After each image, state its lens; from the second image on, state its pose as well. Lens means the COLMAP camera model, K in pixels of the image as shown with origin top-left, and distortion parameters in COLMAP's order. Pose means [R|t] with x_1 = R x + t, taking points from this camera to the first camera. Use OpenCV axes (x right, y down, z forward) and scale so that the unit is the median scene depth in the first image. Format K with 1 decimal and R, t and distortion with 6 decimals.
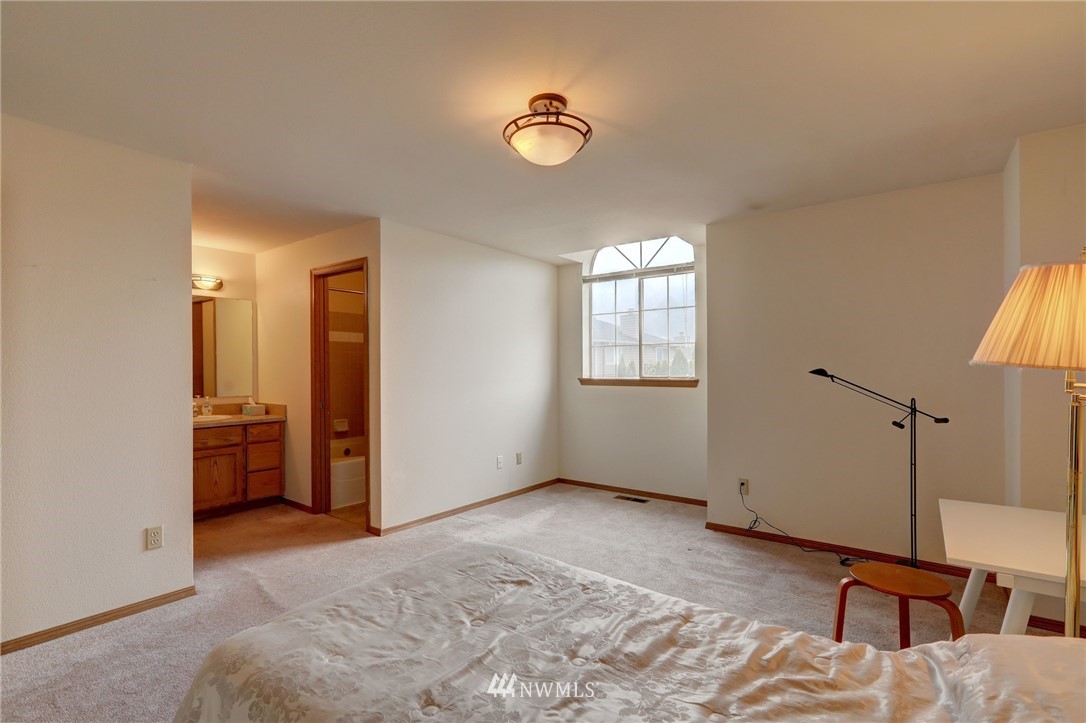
lens RADIAL K [[503.9, 0, 531.3], [0, 503.9, 377.2], [0, 0, 1]] dist [-0.007133, 0.002256]
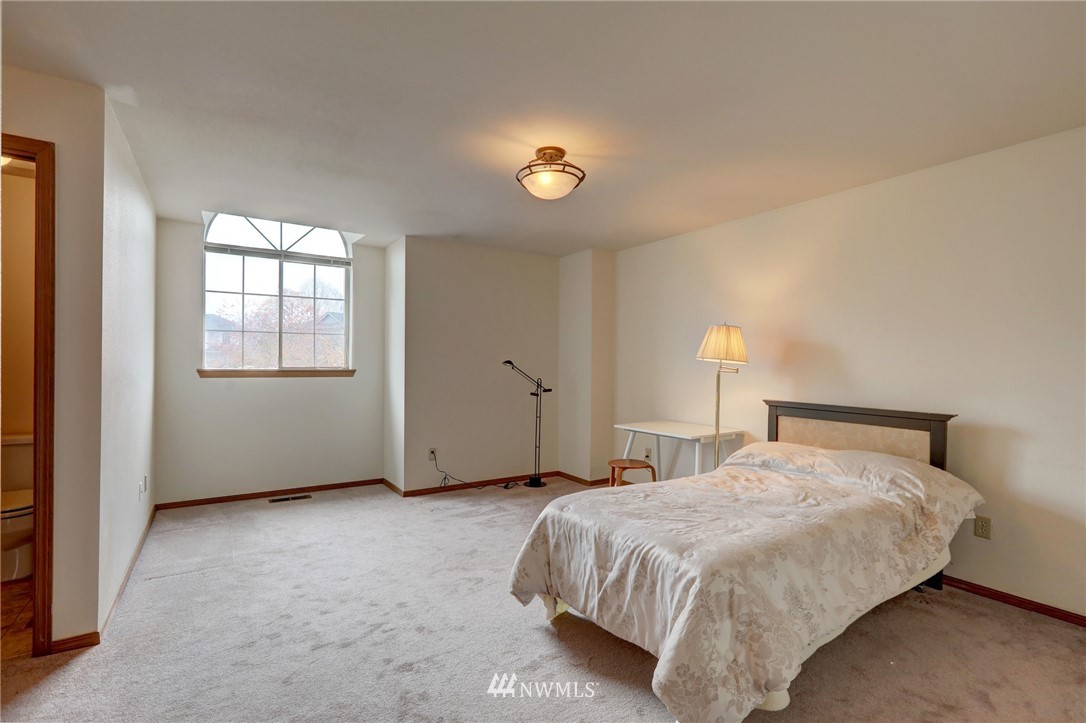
lens RADIAL K [[503.9, 0, 539.6], [0, 503.9, 360.7], [0, 0, 1]] dist [-0.007133, 0.002256]
pose [[0.333057, 0.010478, 0.942848, -0.527894], [0.005764, 0.999897, -0.013148, 0.002368], [-0.942889, 0.009813, 0.332963, 0.258080]]
